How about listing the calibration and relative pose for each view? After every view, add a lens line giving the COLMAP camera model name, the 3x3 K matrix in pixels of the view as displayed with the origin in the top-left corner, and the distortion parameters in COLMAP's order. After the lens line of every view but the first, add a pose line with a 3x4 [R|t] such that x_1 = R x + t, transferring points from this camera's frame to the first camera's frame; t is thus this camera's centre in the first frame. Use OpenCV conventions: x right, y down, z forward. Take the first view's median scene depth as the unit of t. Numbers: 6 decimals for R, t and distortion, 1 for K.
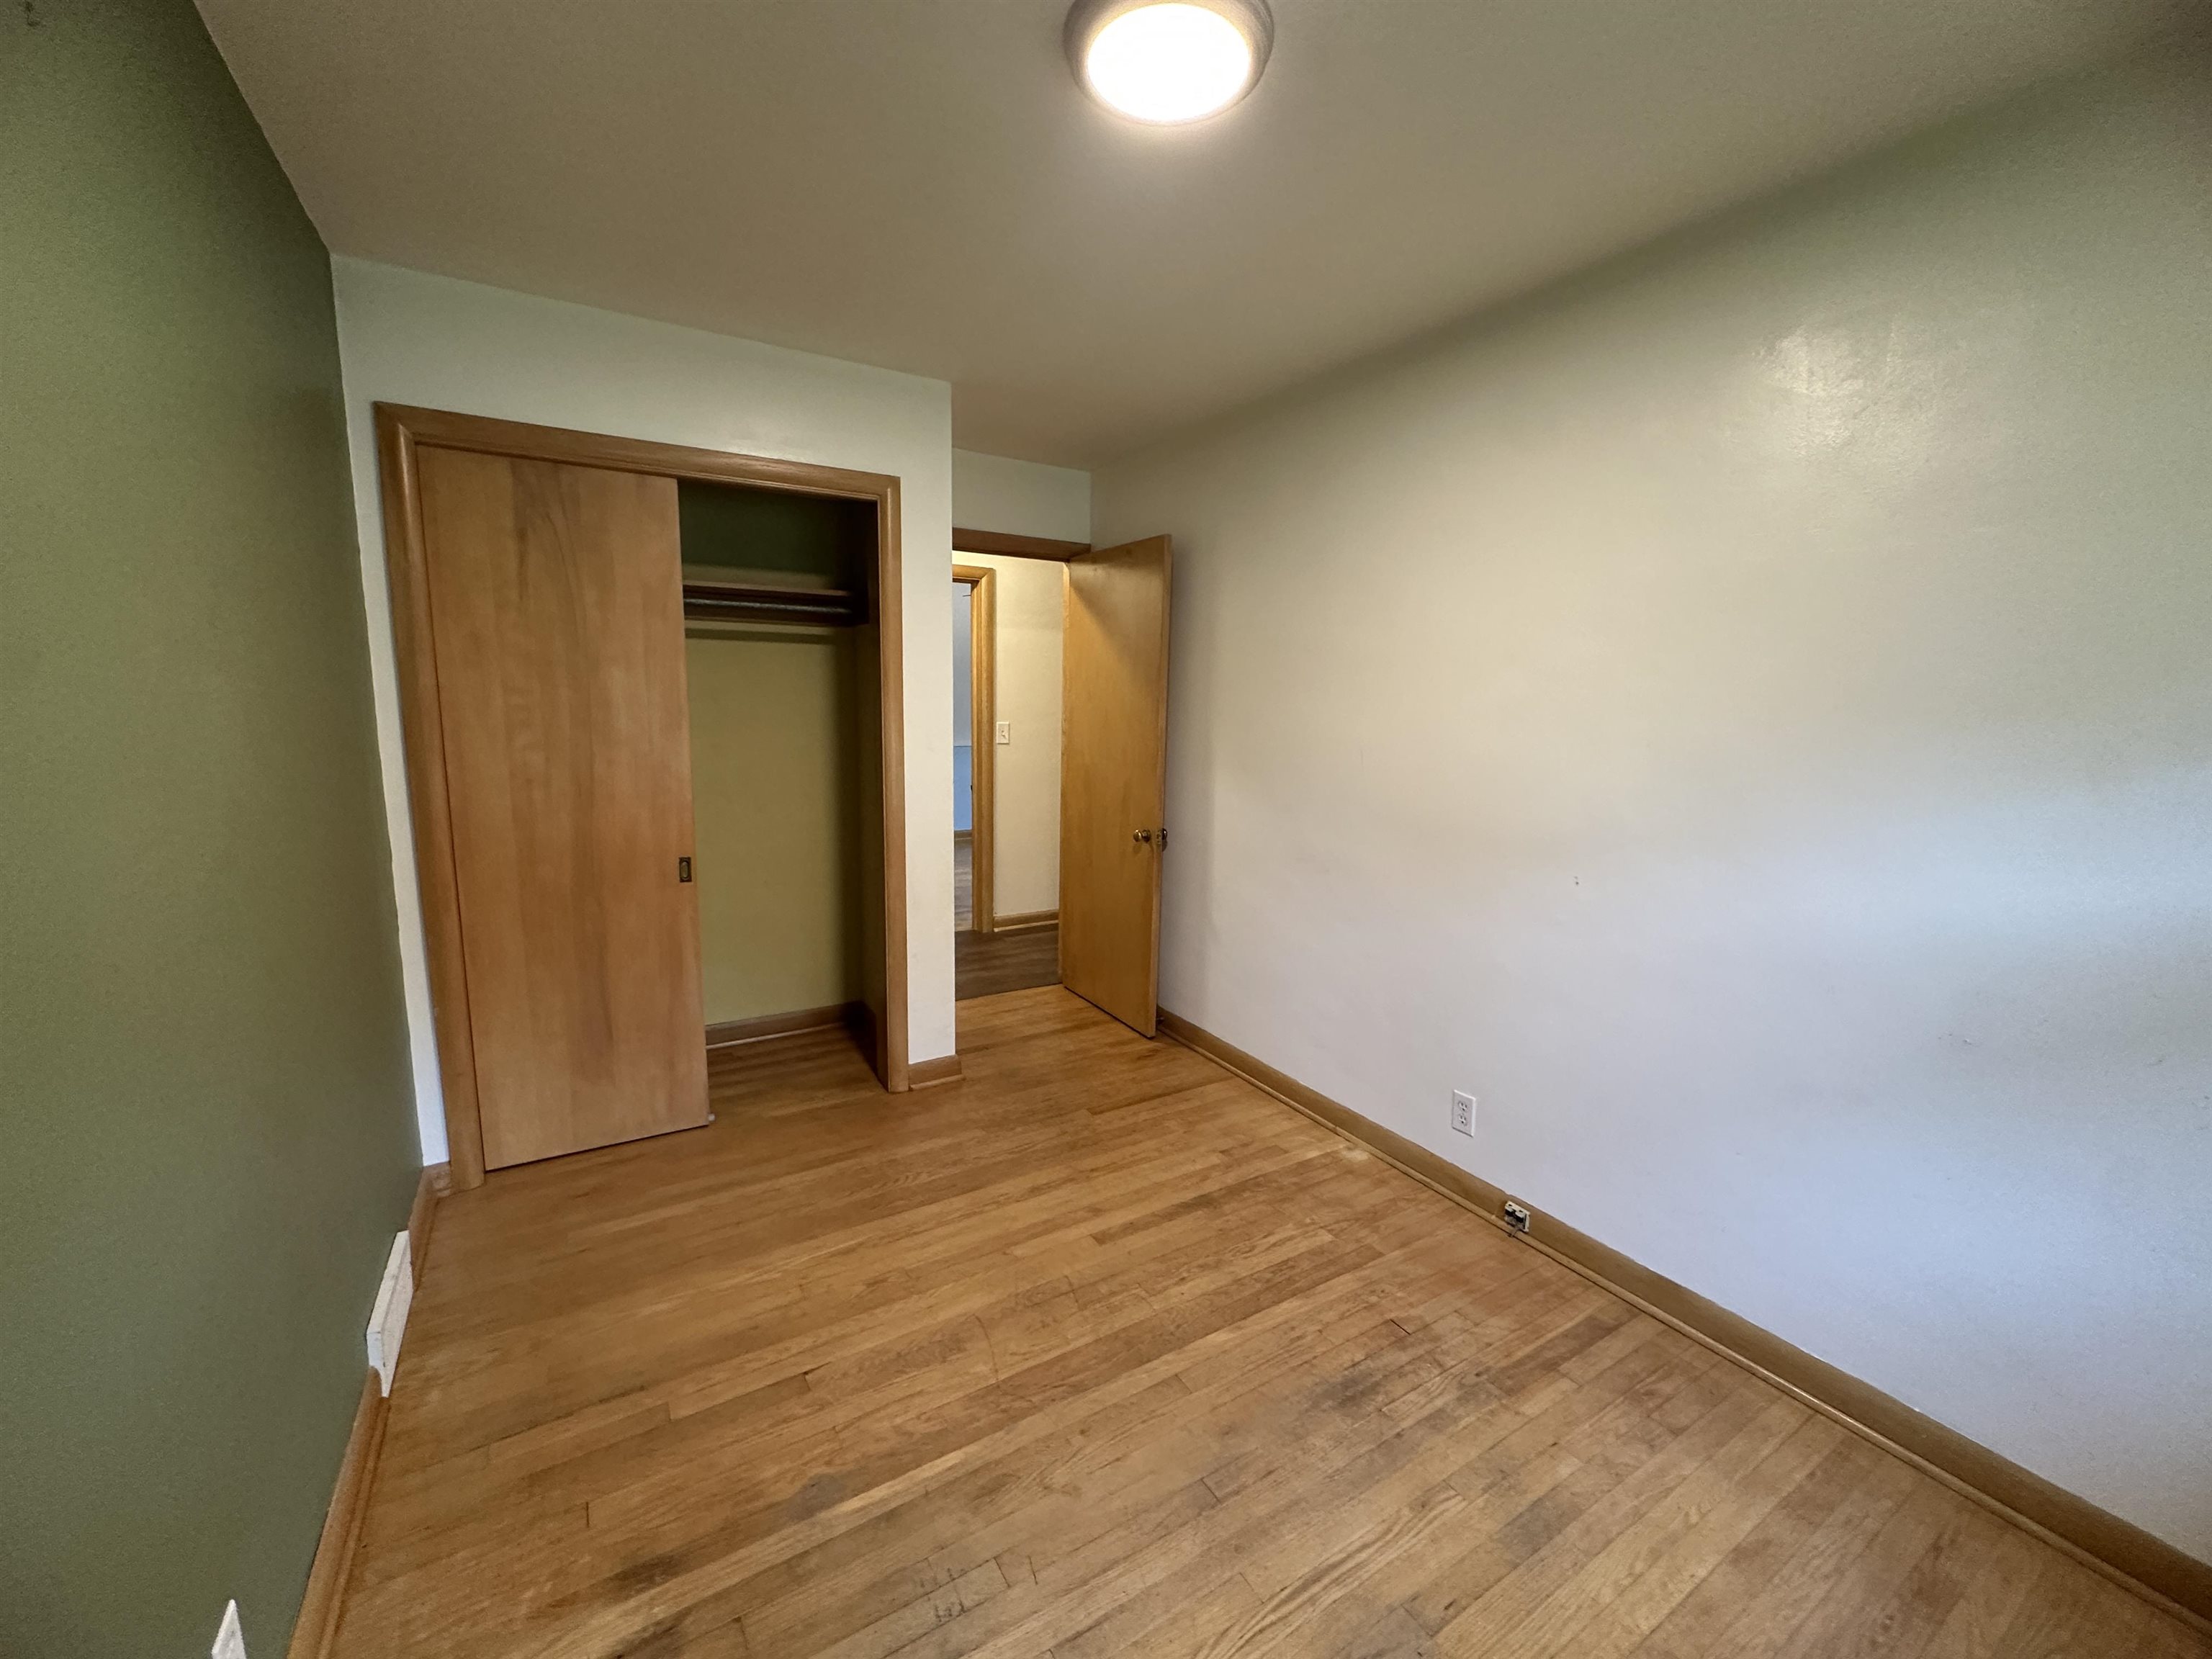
lens RADIAL K [[880.2, 0, 1104.0], [0, 880.2, 828.6], [0, 0, 1]] dist [0.000438, 0.000527]
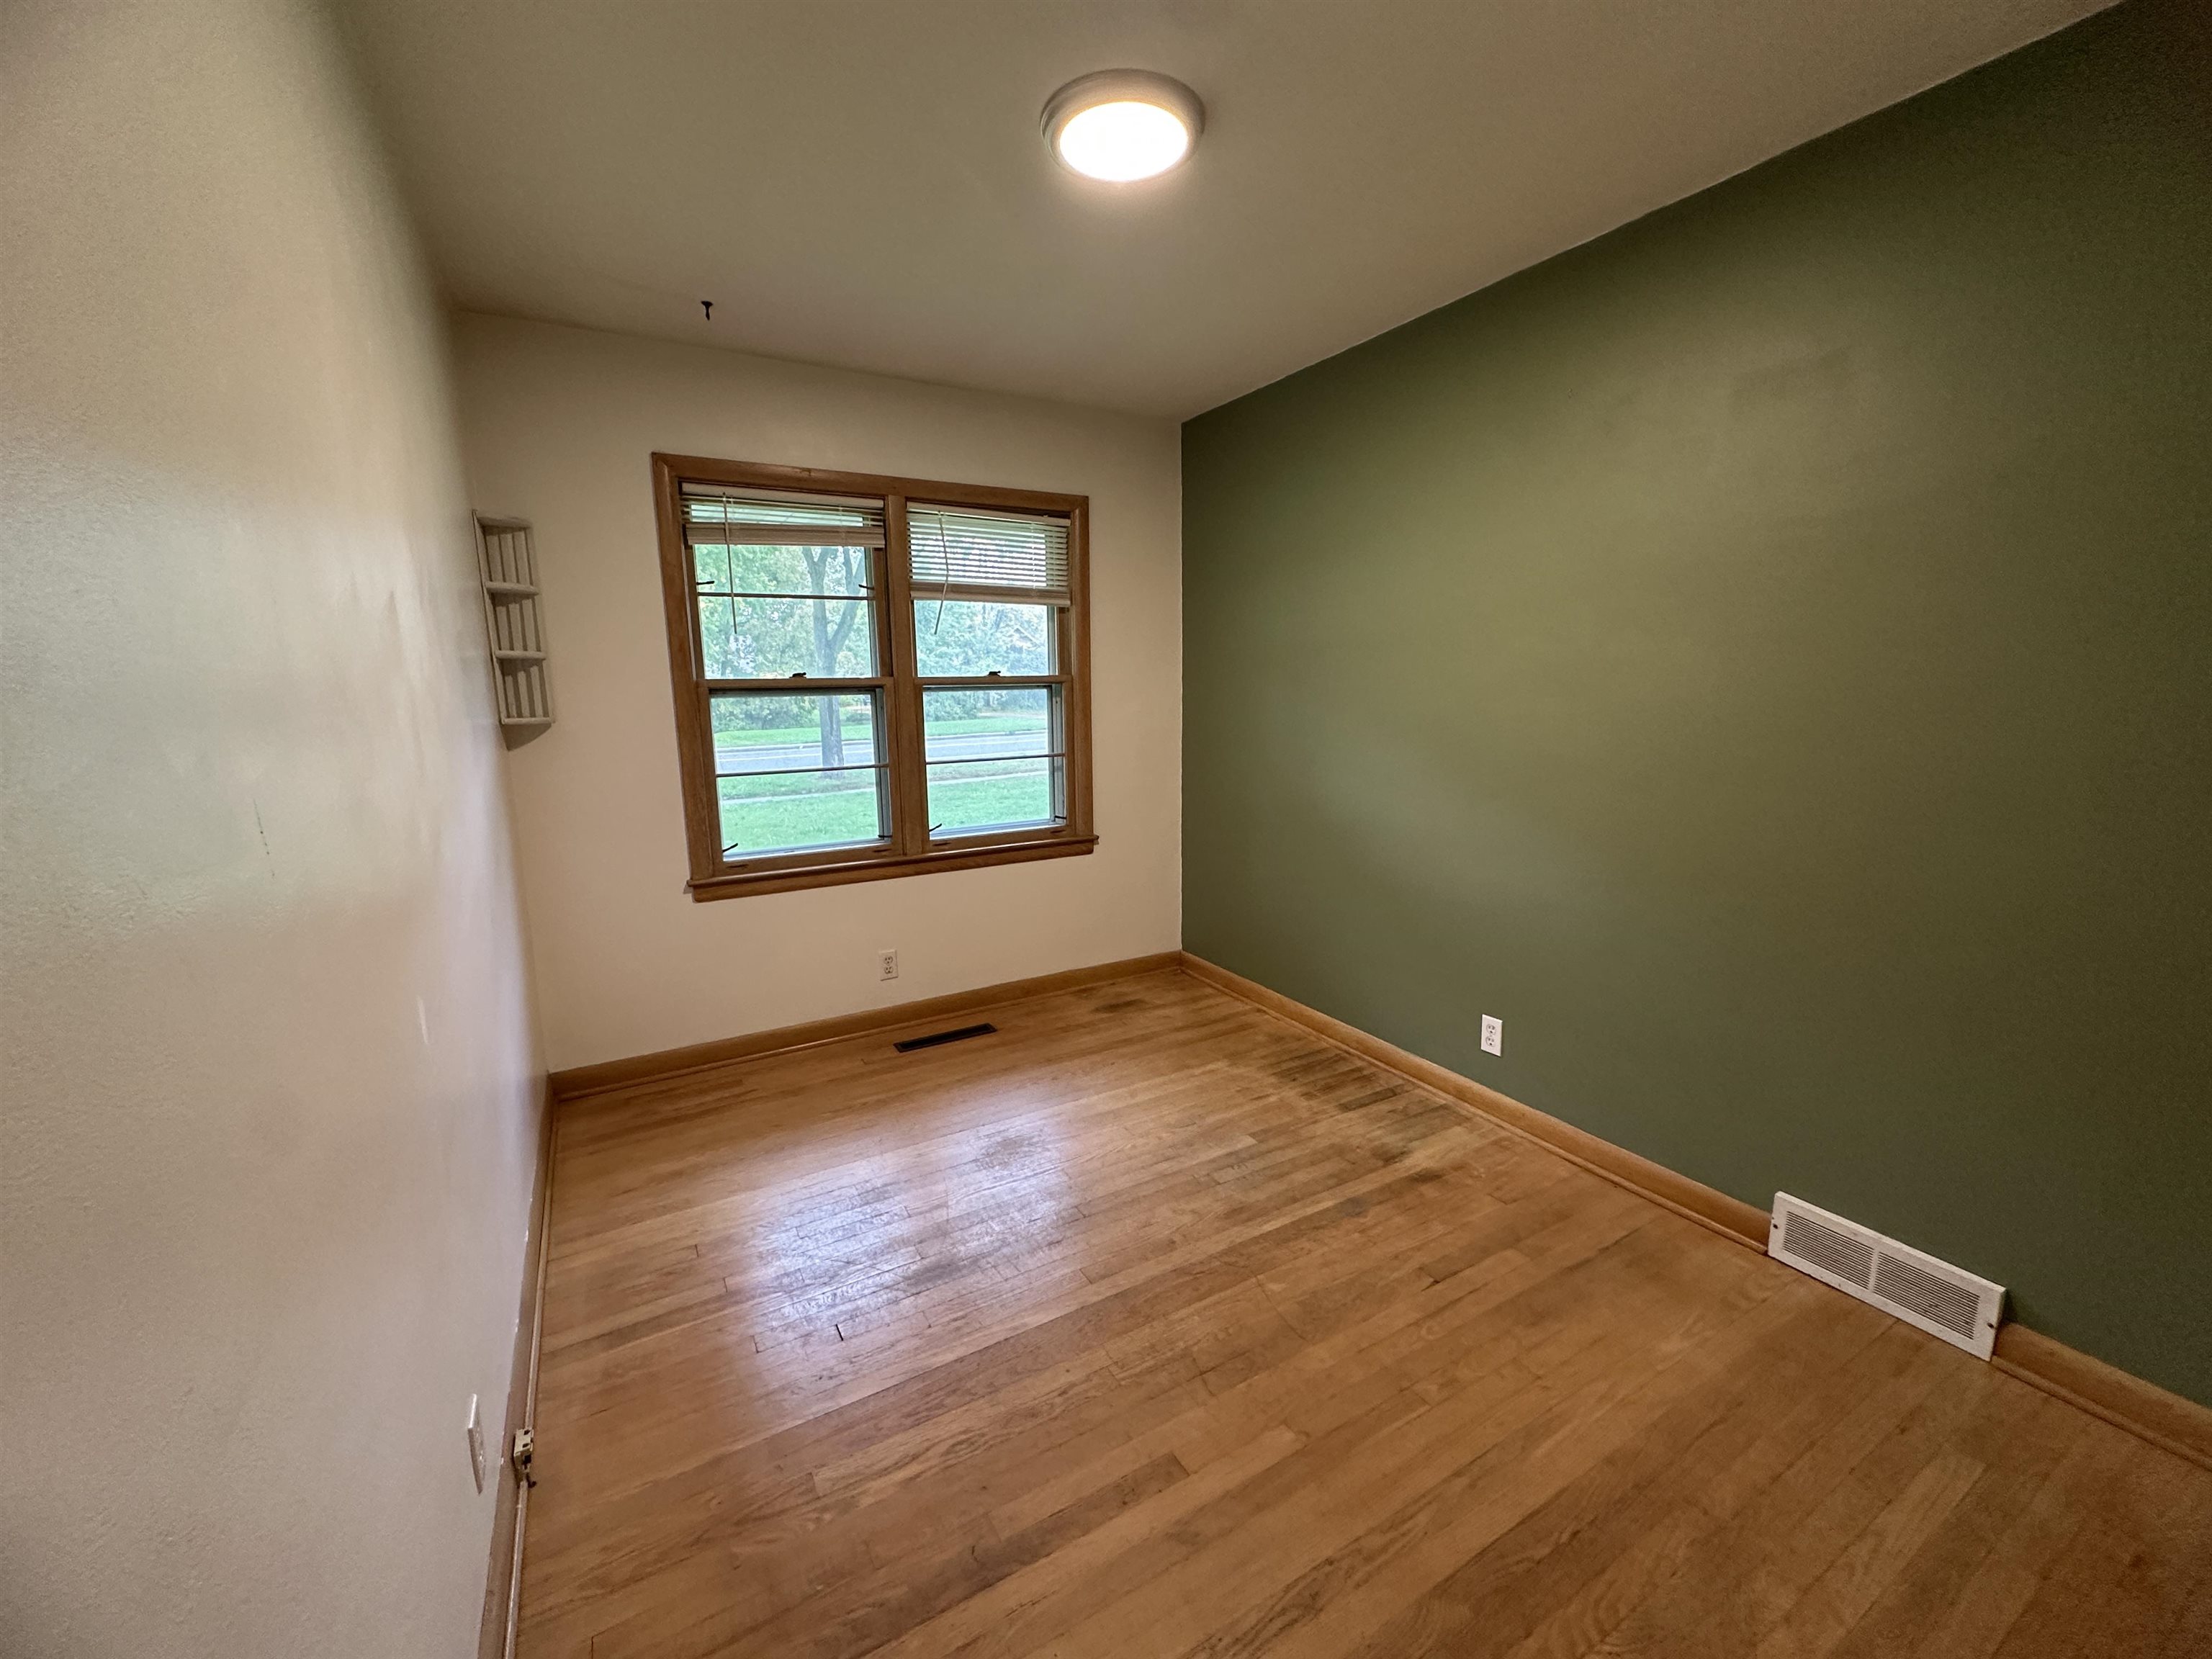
lens RADIAL K [[880.2, 0, 1105.6], [0, 880.2, 835.9], [0, 0, 1]] dist [0.000438, 0.000527]
pose [[-0.999693, -0.006333, 0.023955, 0.038289], [0.001776, 0.945996, 0.324174, -0.221336], [-0.024714, 0.324117, -0.945694, 1.673999]]
